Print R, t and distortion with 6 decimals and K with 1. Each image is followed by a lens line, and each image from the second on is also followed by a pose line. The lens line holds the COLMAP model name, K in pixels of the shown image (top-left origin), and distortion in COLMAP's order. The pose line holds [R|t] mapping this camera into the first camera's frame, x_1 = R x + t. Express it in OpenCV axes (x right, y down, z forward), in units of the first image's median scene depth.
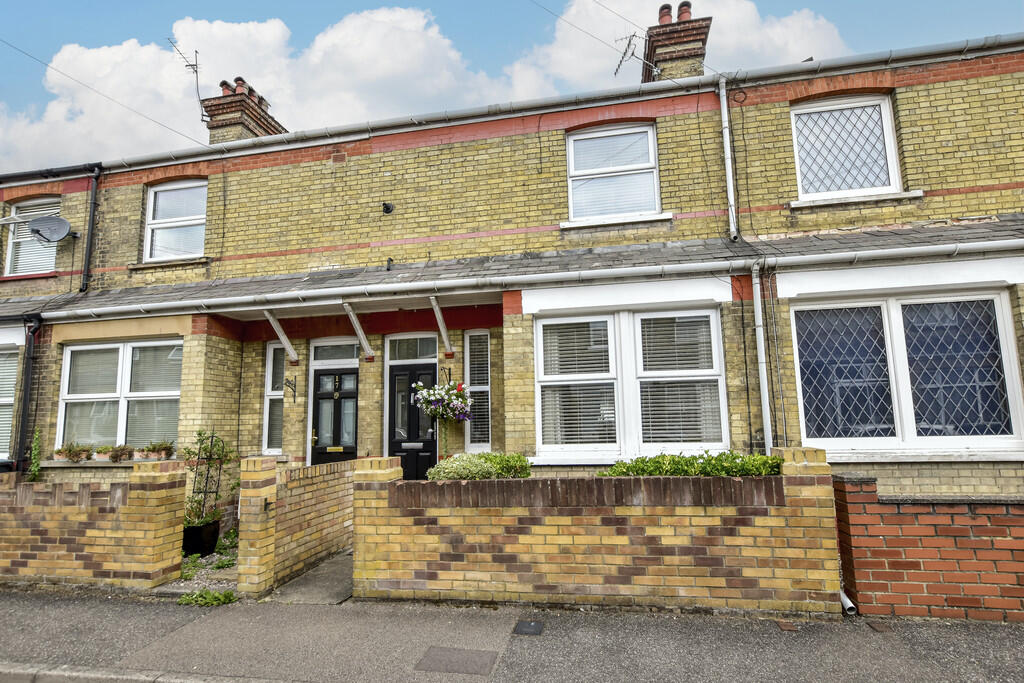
lens RADIAL K [[491.9, 0, 512.2], [0, 491.9, 359.3], [0, 0, 1]] dist [-0.001684, -0.001433]
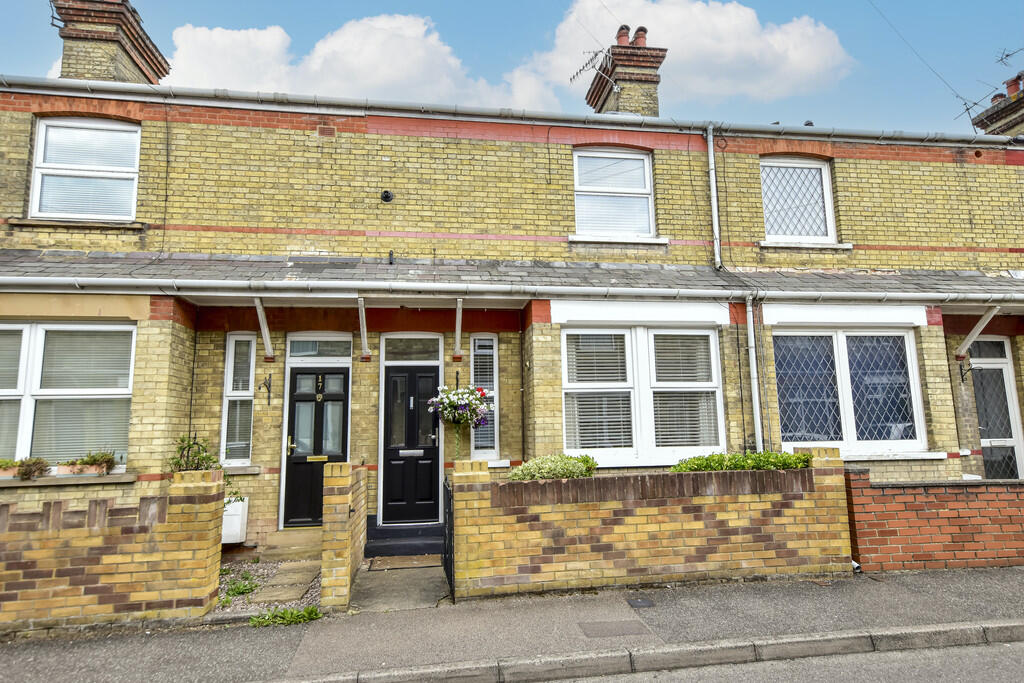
lens RADIAL K [[587.7, 0, 512.0], [0, 587.7, 341.5], [0, 0, 1]] dist [0.024750, 0.002167]
pose [[0.946020, 0.051504, 0.319990, -0.423710], [-0.042216, 0.998463, -0.035898, -0.004607], [-0.321347, 0.020451, 0.946741, -0.138068]]
